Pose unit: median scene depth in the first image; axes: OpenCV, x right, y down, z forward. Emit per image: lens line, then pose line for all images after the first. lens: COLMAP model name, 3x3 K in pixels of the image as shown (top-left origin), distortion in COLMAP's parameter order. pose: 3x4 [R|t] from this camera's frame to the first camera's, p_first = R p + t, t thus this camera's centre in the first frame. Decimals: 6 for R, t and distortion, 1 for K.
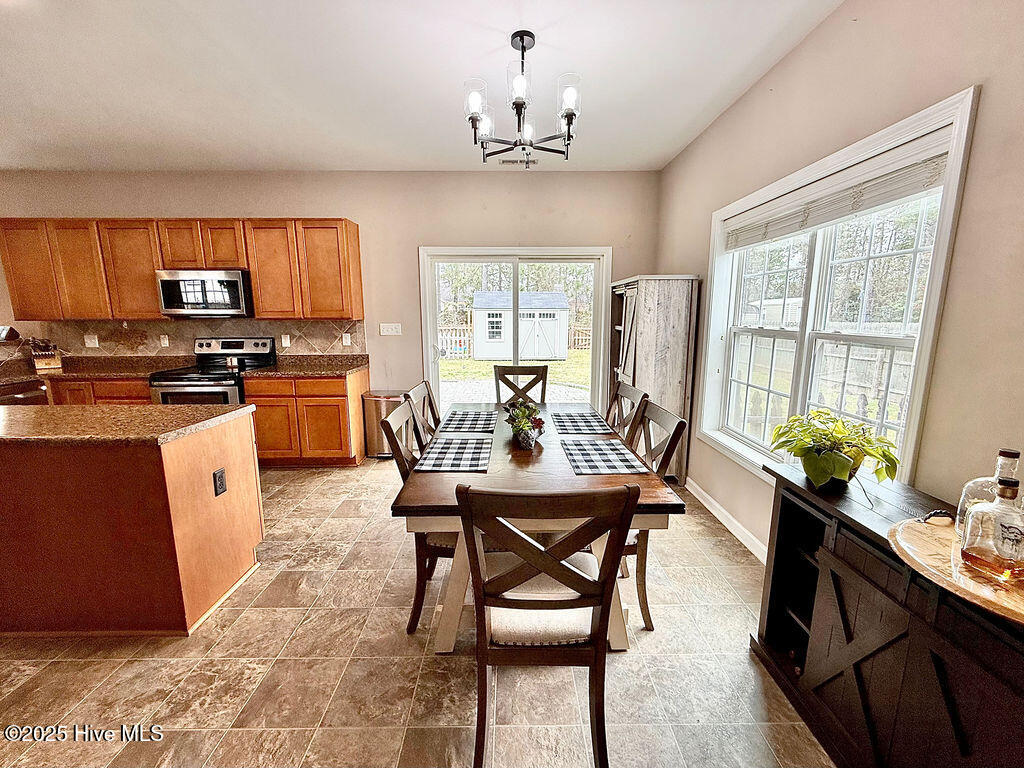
lens RADIAL K [[411.1, 0, 513.9], [0, 411.1, 383.0], [0, 0, 1]] dist [0.000558, -0.000165]
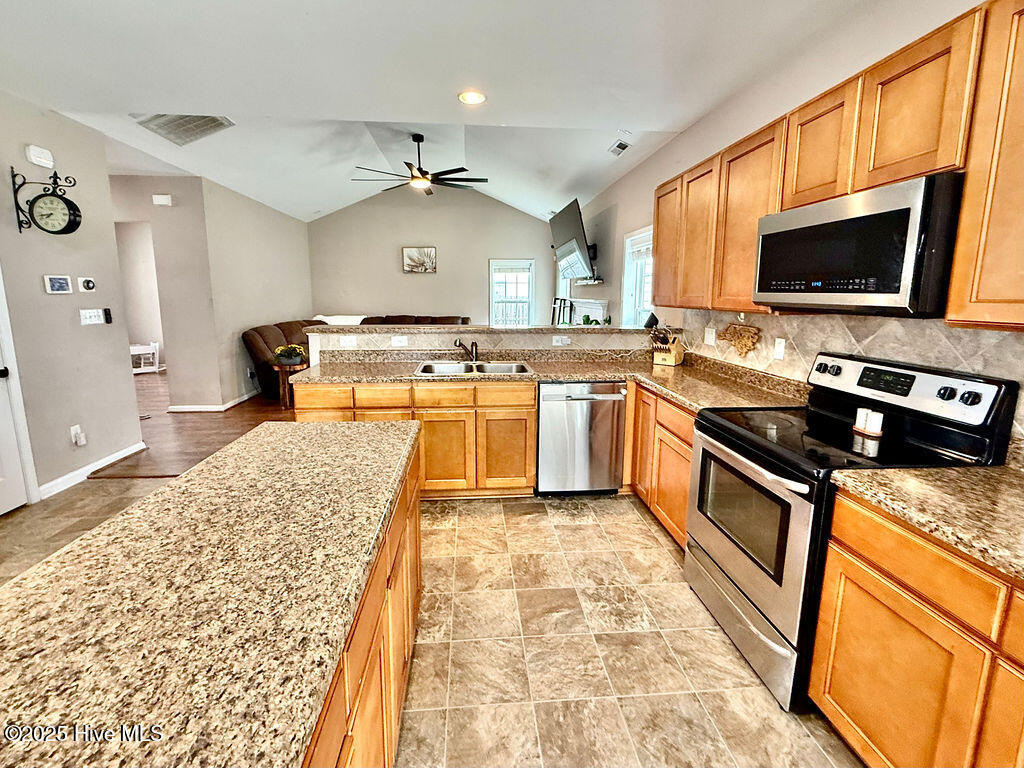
lens RADIAL K [[440.6, 0, 503.5], [0, 440.6, 361.9], [0, 0, 1]] dist [-0.000369, -0.000240]
pose [[0.063750, 0.155179, -0.985827, -0.289044], [-0.170187, 0.975057, 0.142478, -0.110260], [0.983347, 0.158692, 0.088570, 0.600943]]
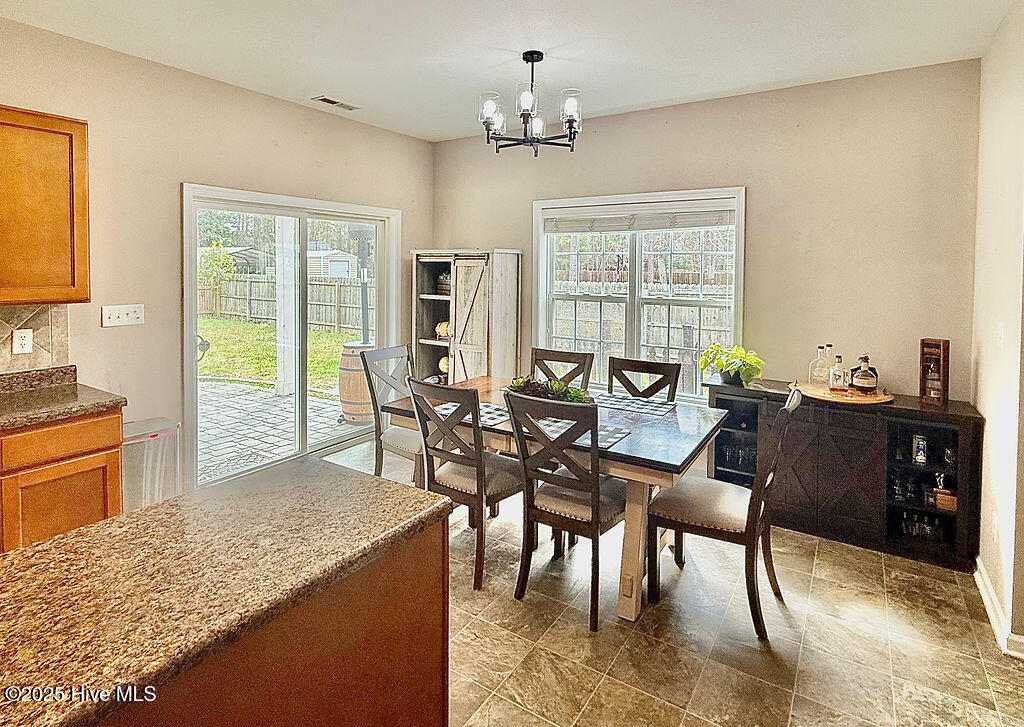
lens RADIAL K [[537.9, 0, 494.1], [0, 537.9, 279.9], [0, 0, 1]] dist [0.007482, 0.001537]
pose [[0.578811, -0.015183, 0.815320, -0.636620], [0.128439, 0.989044, -0.072763, -0.060496], [-0.805283, 0.146835, 0.574420, 0.156044]]
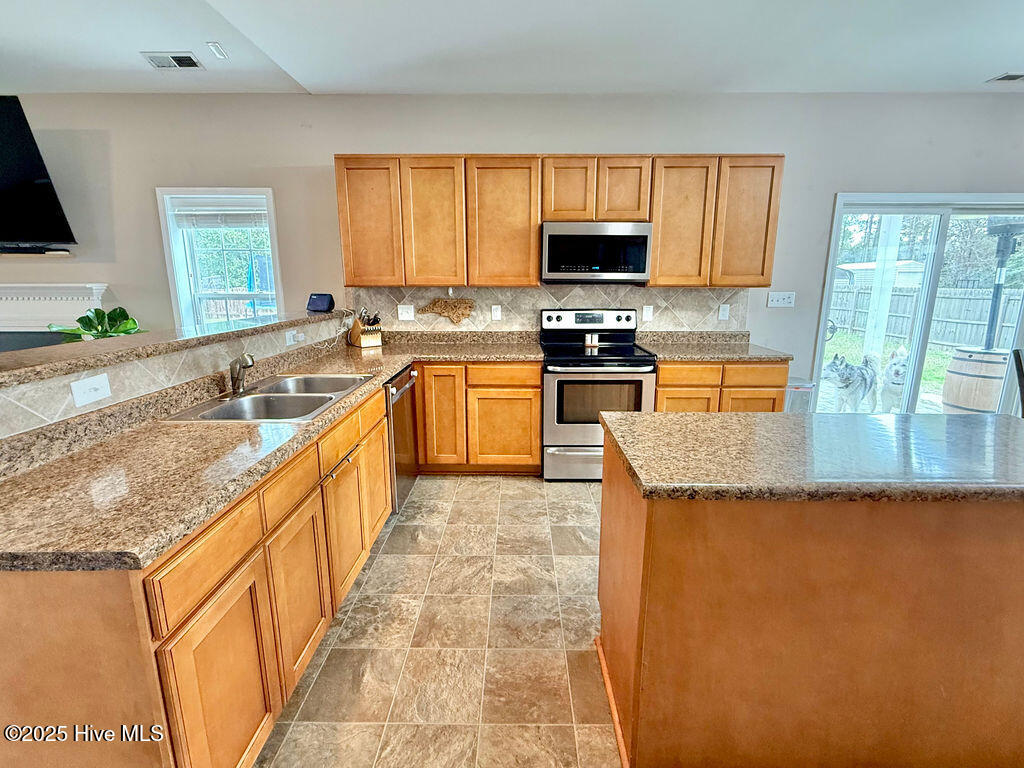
lens RADIAL K [[452.1, 0, 518.1], [0, 452.1, 367.4], [0, 0, 1]] dist [-0.002516, 0.000543]
pose [[0.999753, 0.007906, -0.020790, -0.816480], [-0.007297, 0.999547, 0.029205, -0.022866], [0.021012, -0.029046, 0.999357, 0.126273]]
